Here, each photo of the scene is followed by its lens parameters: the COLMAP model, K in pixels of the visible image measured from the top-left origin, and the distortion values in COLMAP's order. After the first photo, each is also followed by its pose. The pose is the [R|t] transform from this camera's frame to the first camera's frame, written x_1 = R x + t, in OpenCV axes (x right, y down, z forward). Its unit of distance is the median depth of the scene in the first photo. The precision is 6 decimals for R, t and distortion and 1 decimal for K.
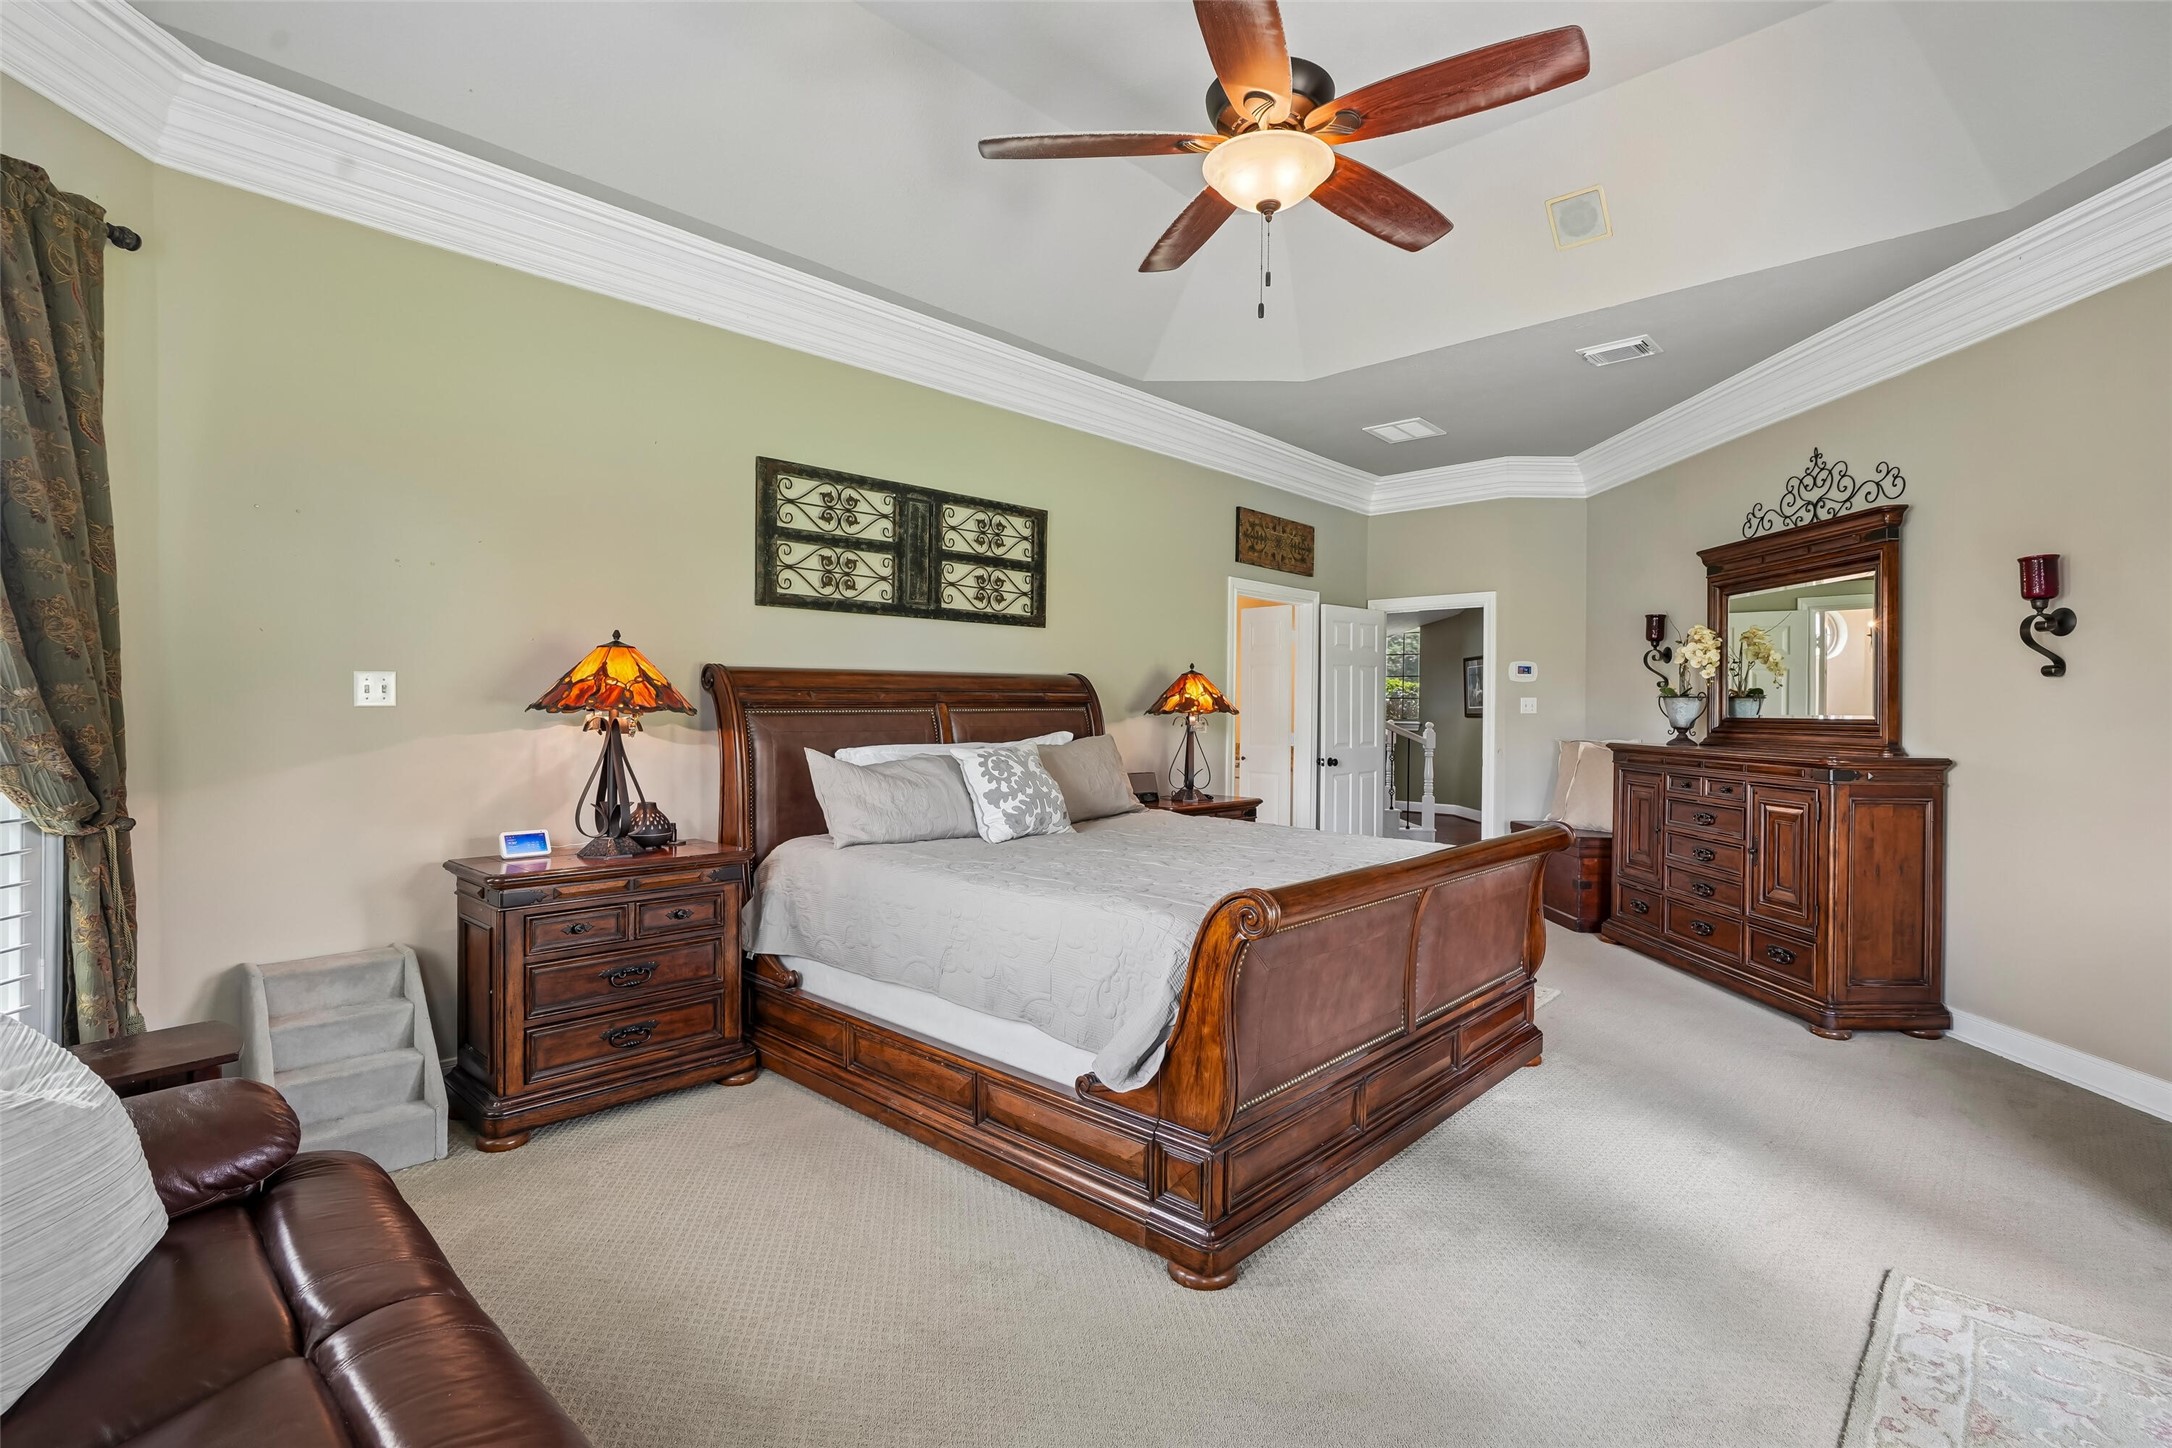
lens RADIAL K [[1029.9, 0, 1075.8], [0, 1029.9, 717.6], [0, 0, 1]] dist [-0.045693, 0.030673]
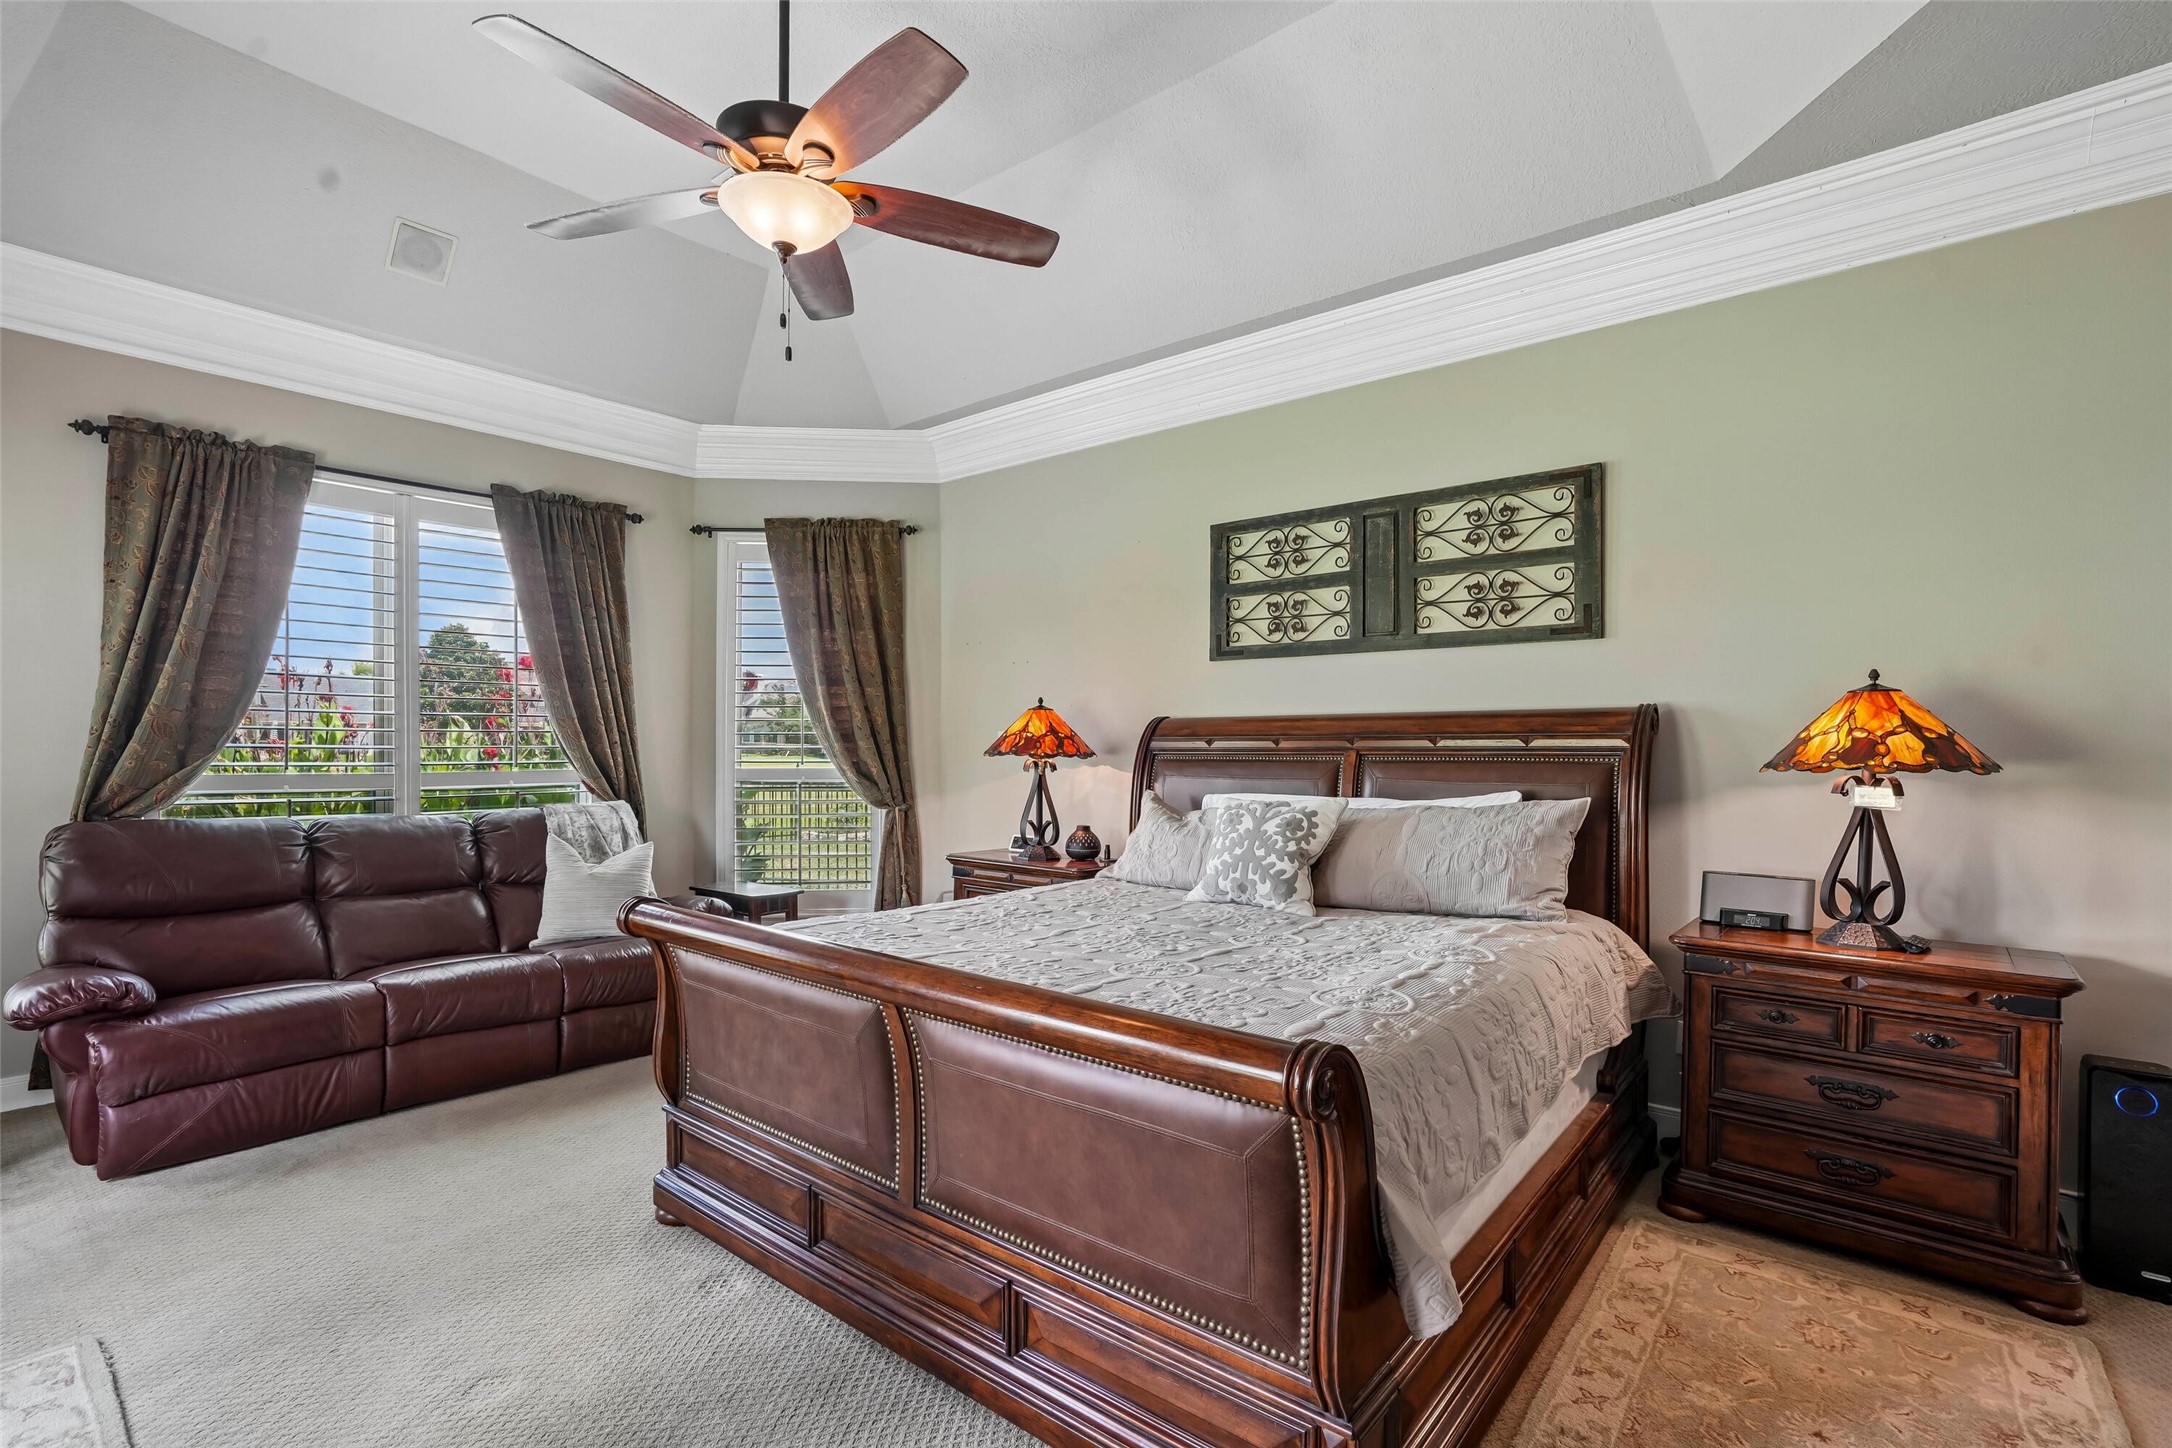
lens RADIAL K [[1029.9, 0, 1075.8], [0, 1029.9, 717.6], [0, 0, 1]] dist [-0.045693, 0.030673]
pose [[0.056318, -0.038093, -0.997686, 0.699368], [-0.021513, 0.998994, -0.039358, -0.003516], [0.998181, 0.023680, 0.055442, 0.726348]]
